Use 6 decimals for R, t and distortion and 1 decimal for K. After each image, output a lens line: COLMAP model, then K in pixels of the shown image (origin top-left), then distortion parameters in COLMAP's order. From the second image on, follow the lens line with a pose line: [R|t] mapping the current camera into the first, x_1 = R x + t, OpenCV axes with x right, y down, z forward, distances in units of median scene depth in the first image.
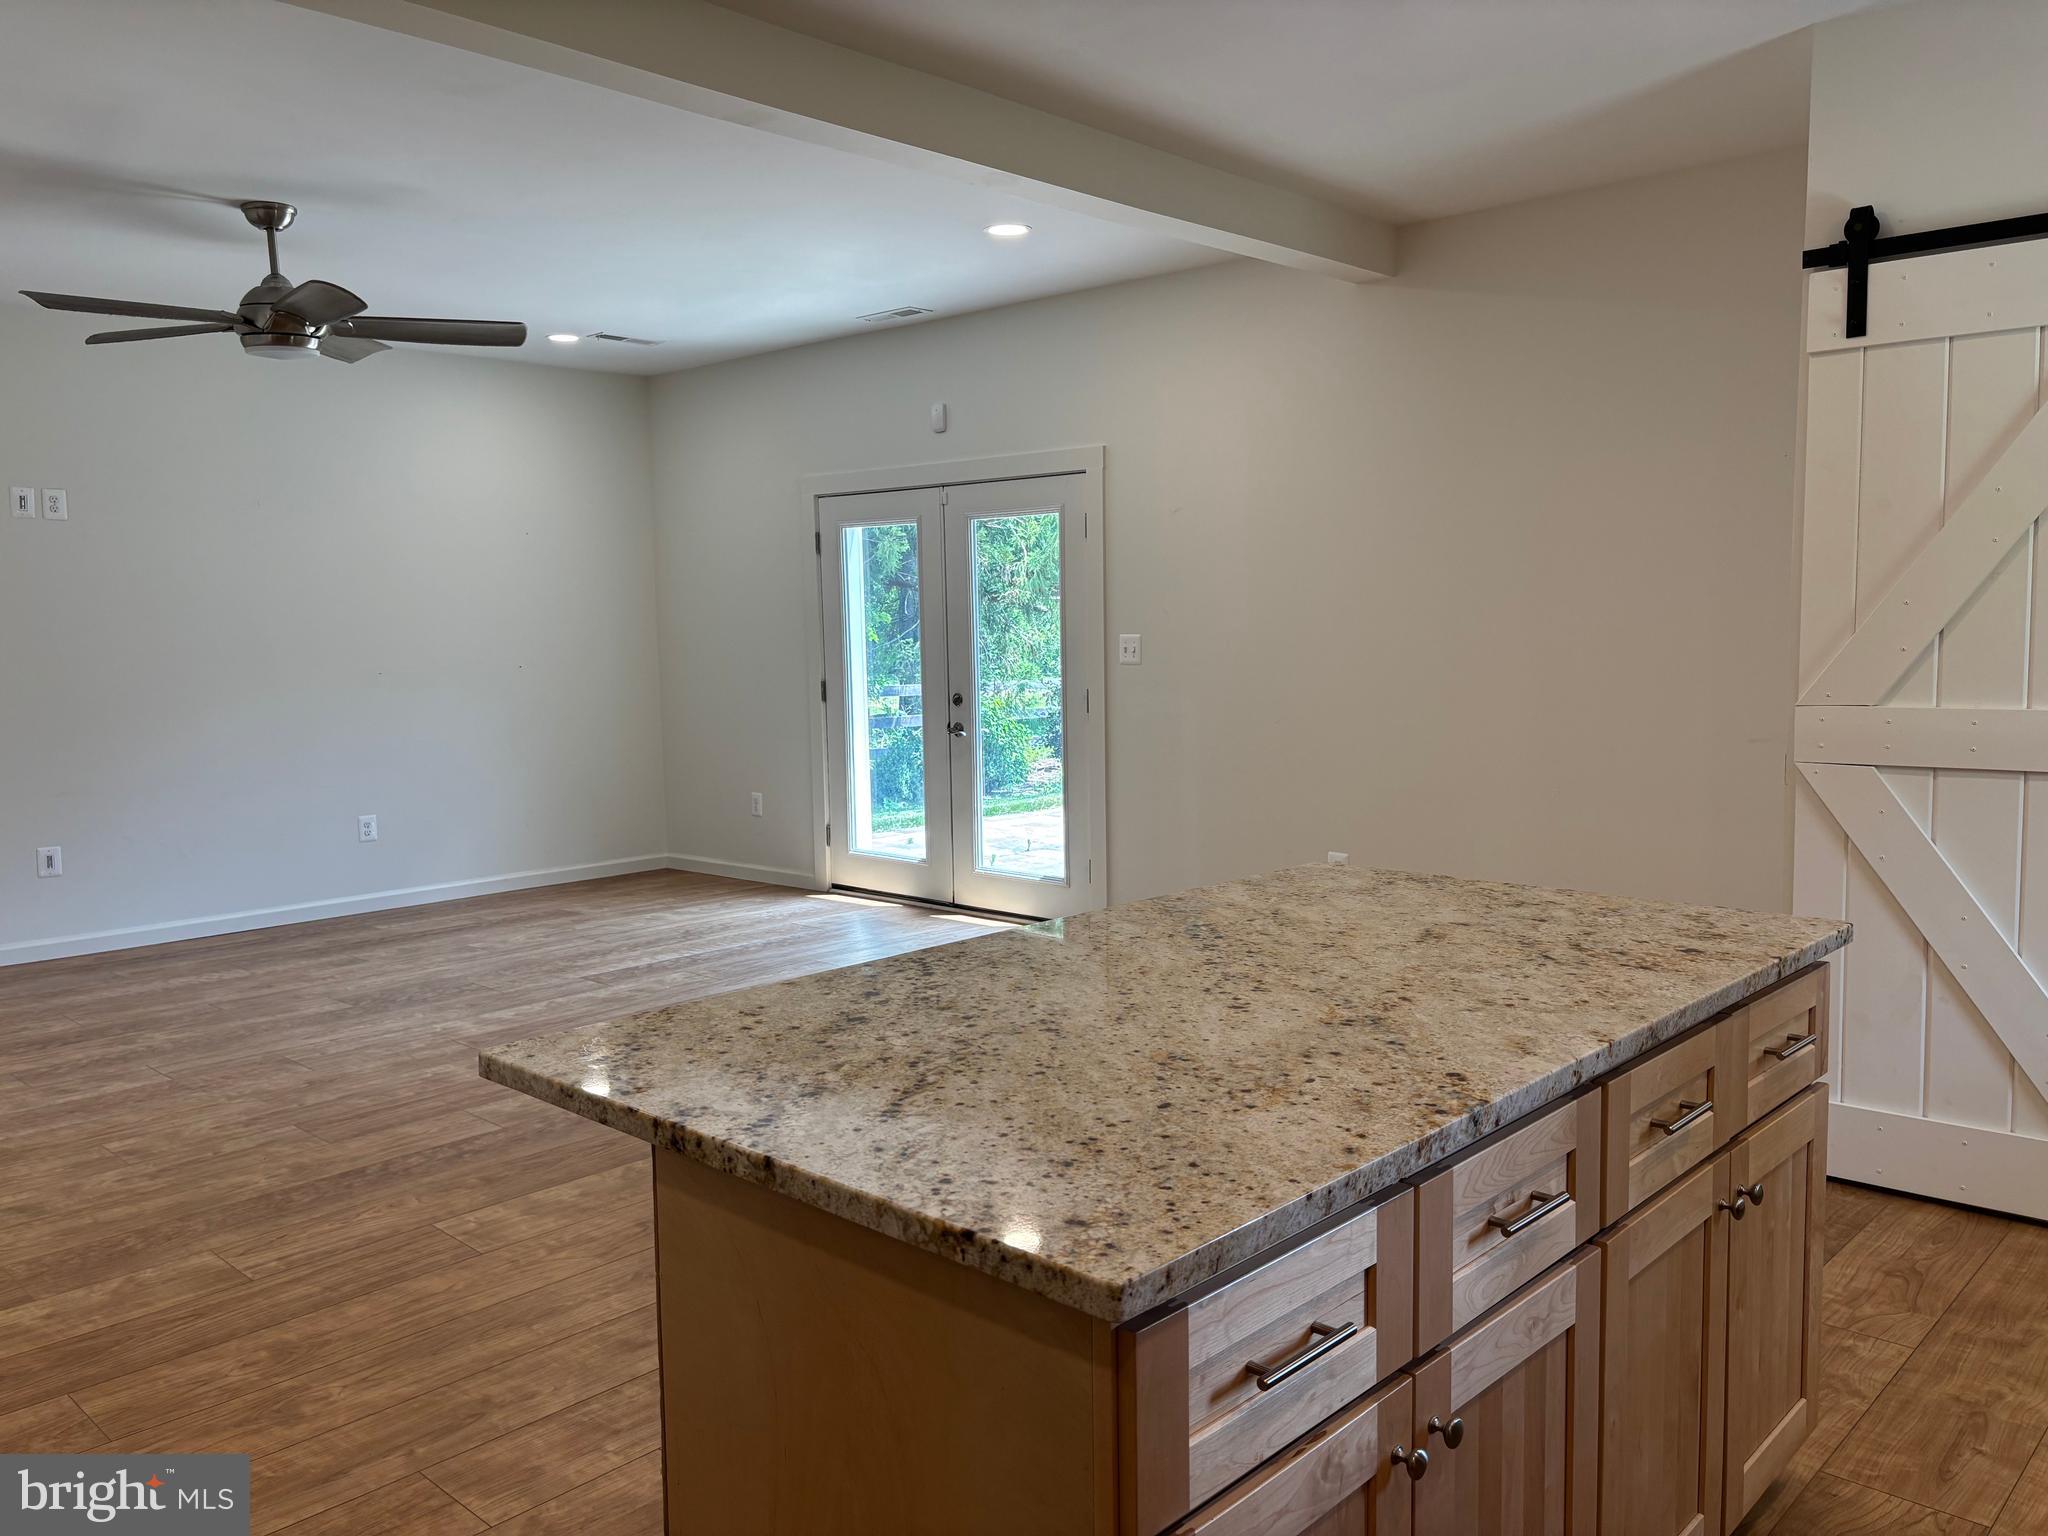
lens RADIAL K [[1546.9, 0, 1010.0], [0, 1546.9, 749.1], [0, 0, 1]] dist [0.058474, -0.061361]
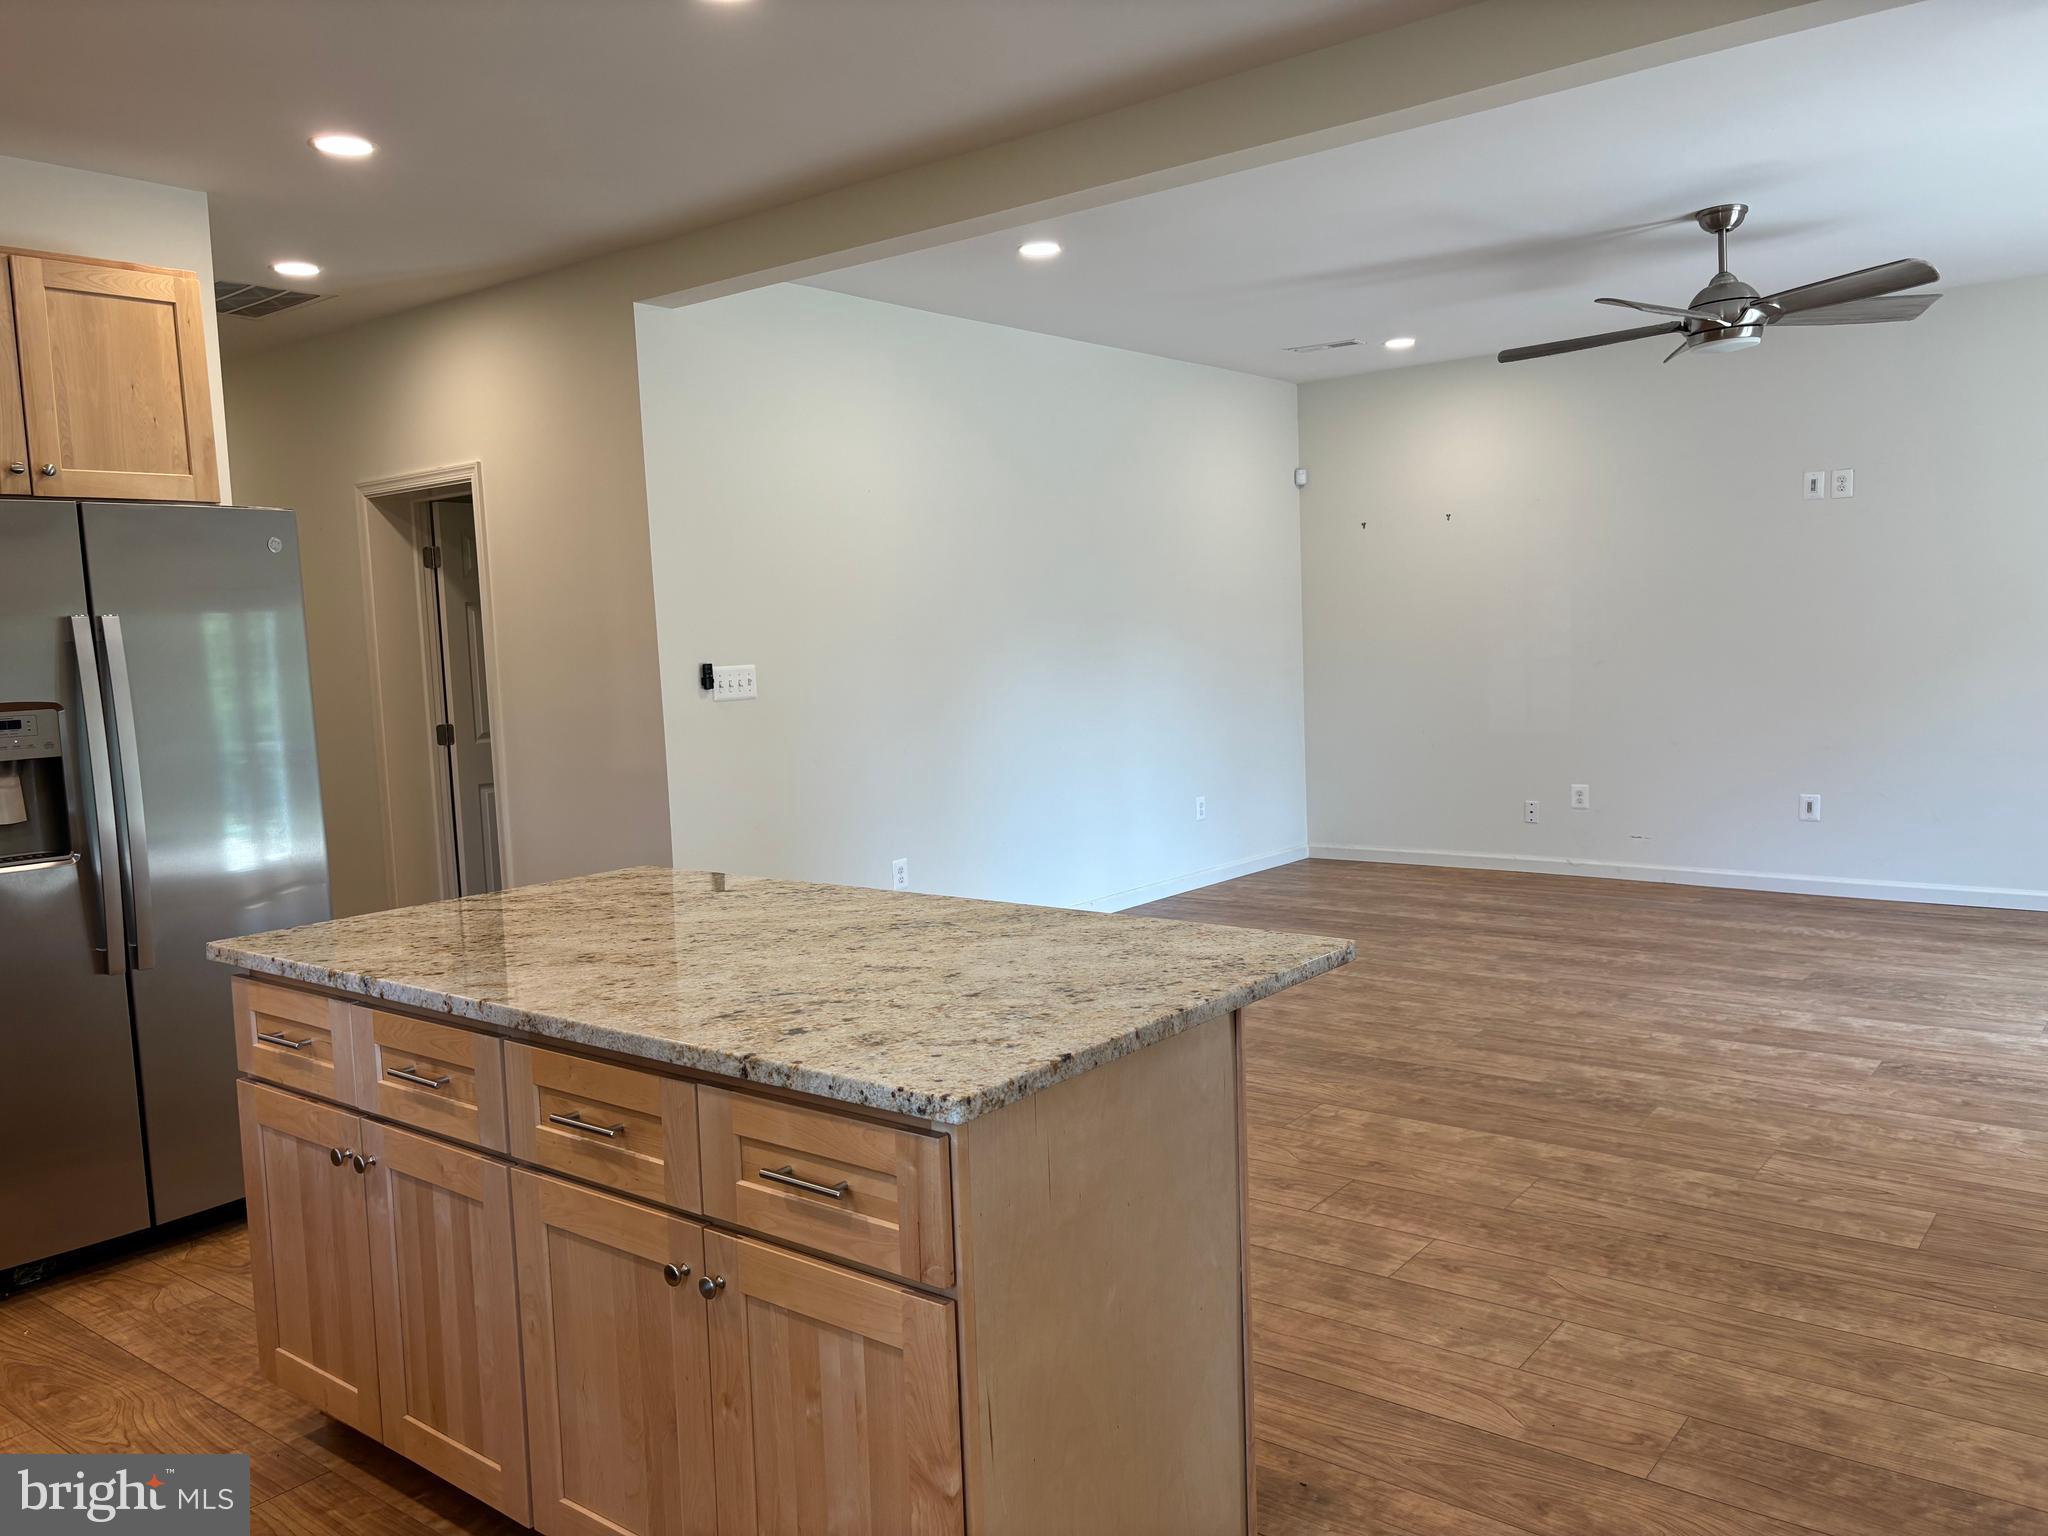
lens RADIAL K [[1546.9, 0, 1033.5], [0, 1546.9, 756.3], [0, 0, 1]] dist [0.058474, -0.061361]
pose [[0.095090, 0.092822, -0.991132, 0.805320], [-0.045062, 0.995024, 0.088864, -0.071357], [0.994448, 0.036212, 0.098800, 0.627312]]
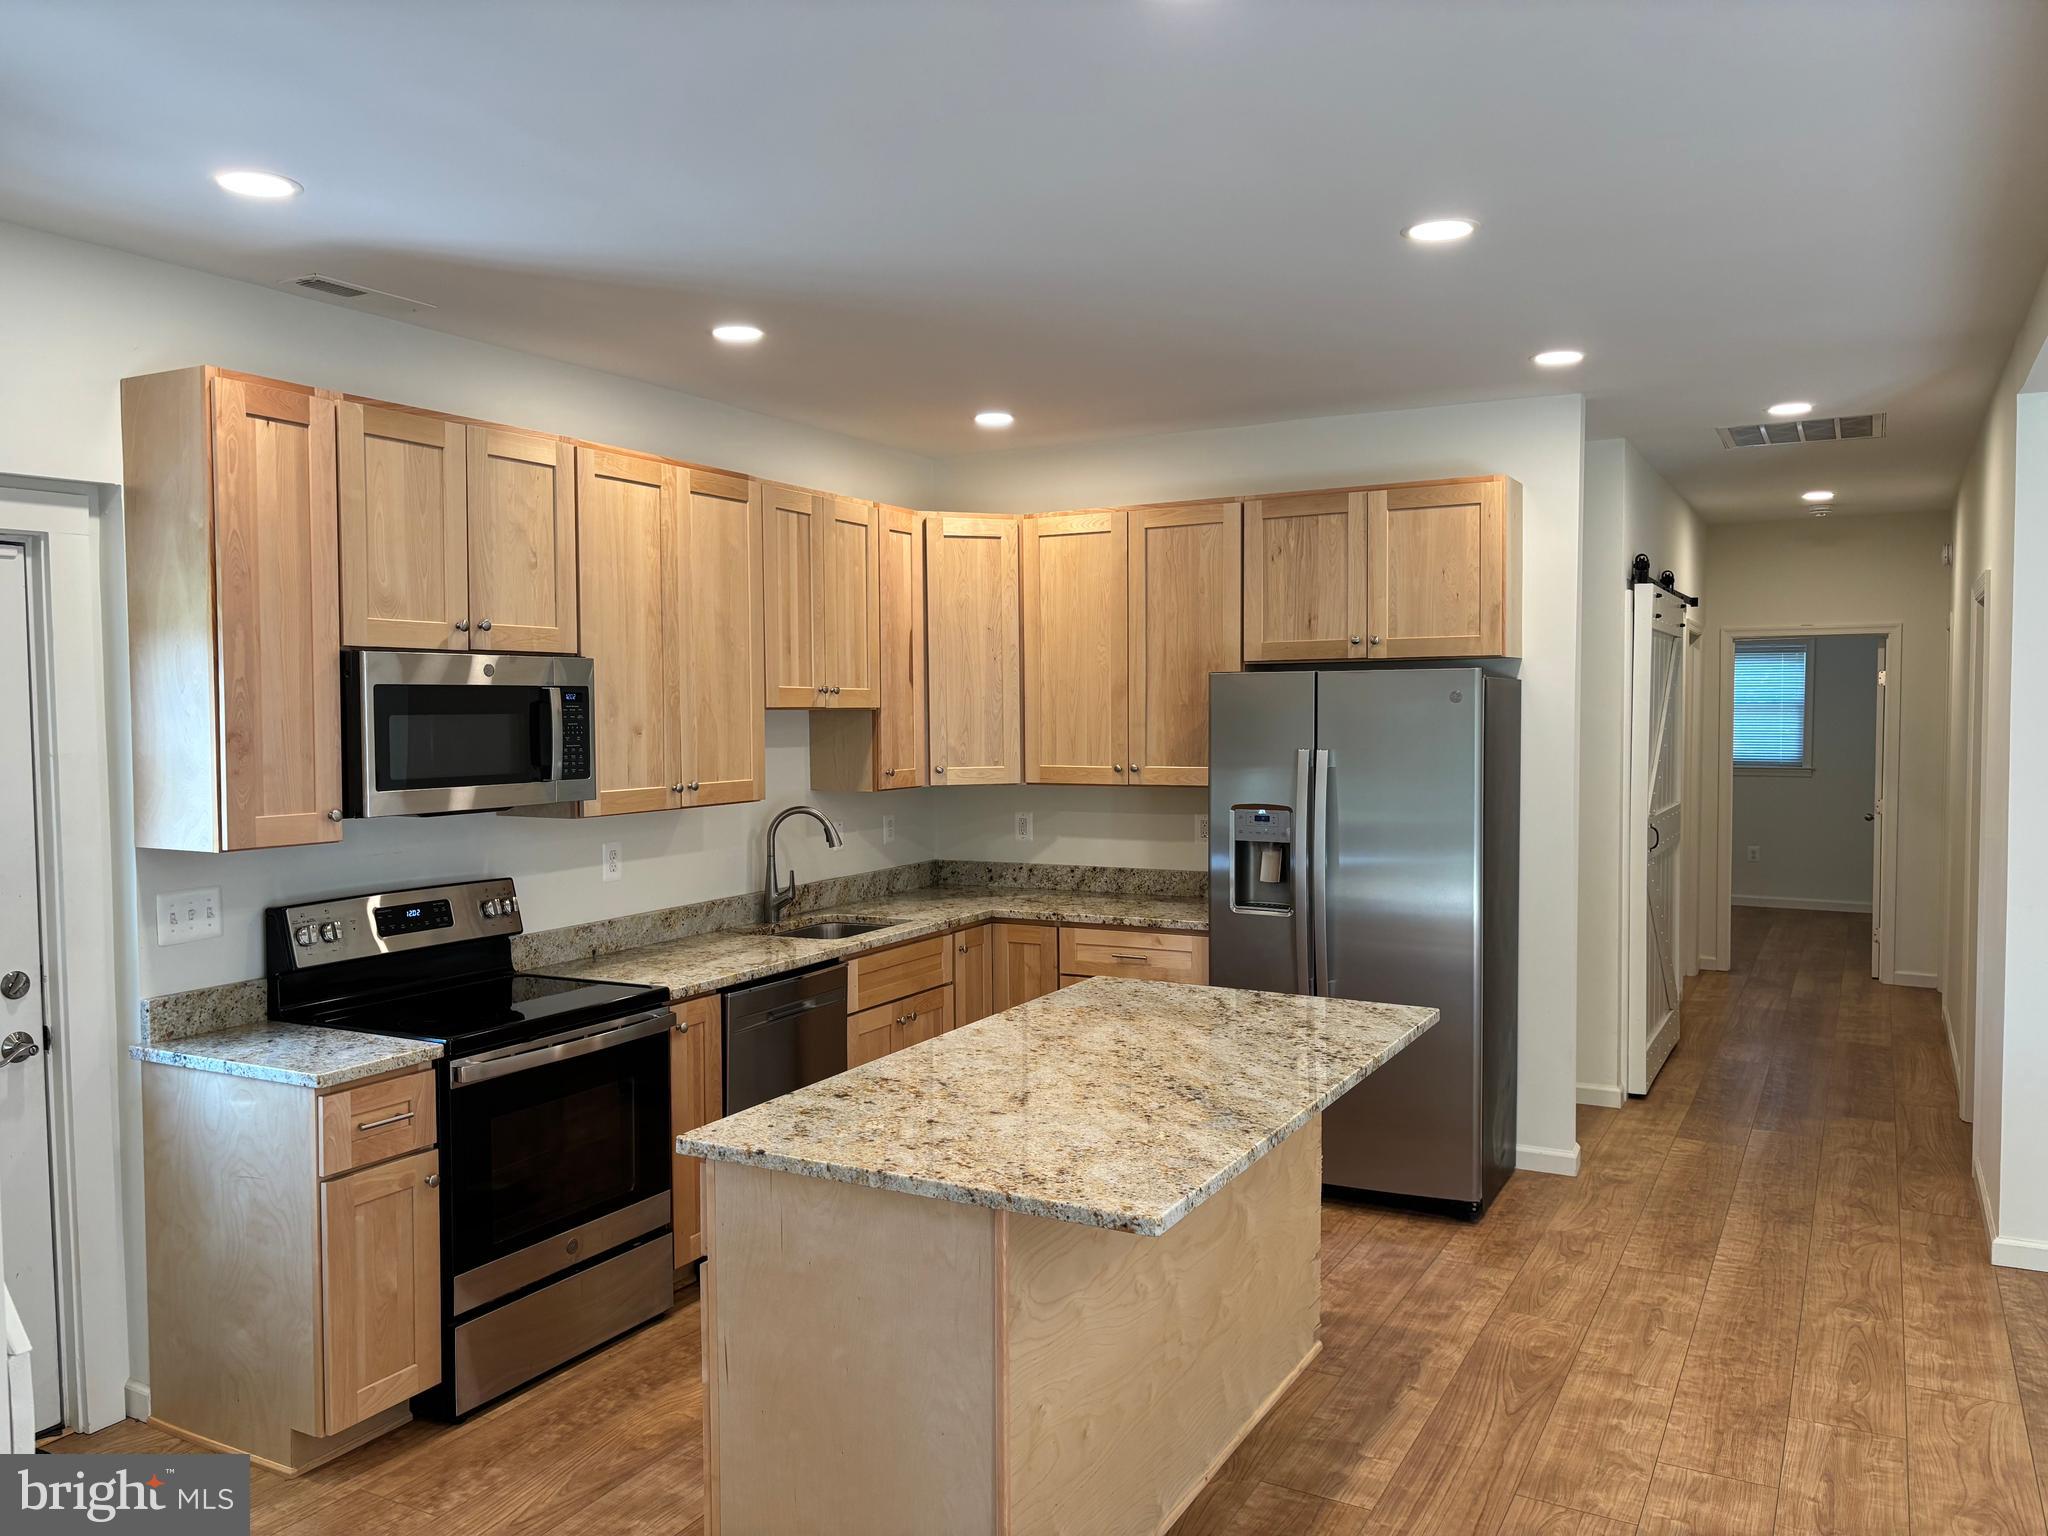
lens RADIAL K [[1546.9, 0, 1022.5], [0, 1546.9, 775.3], [0, 0, 1]] dist [0.058474, -0.061361]
pose [[-0.966205, 0.032724, -0.255691, 0.379129], [-0.002225, 0.990814, 0.135214, -0.213095], [0.257767, 0.131213, -0.957256, 1.422471]]
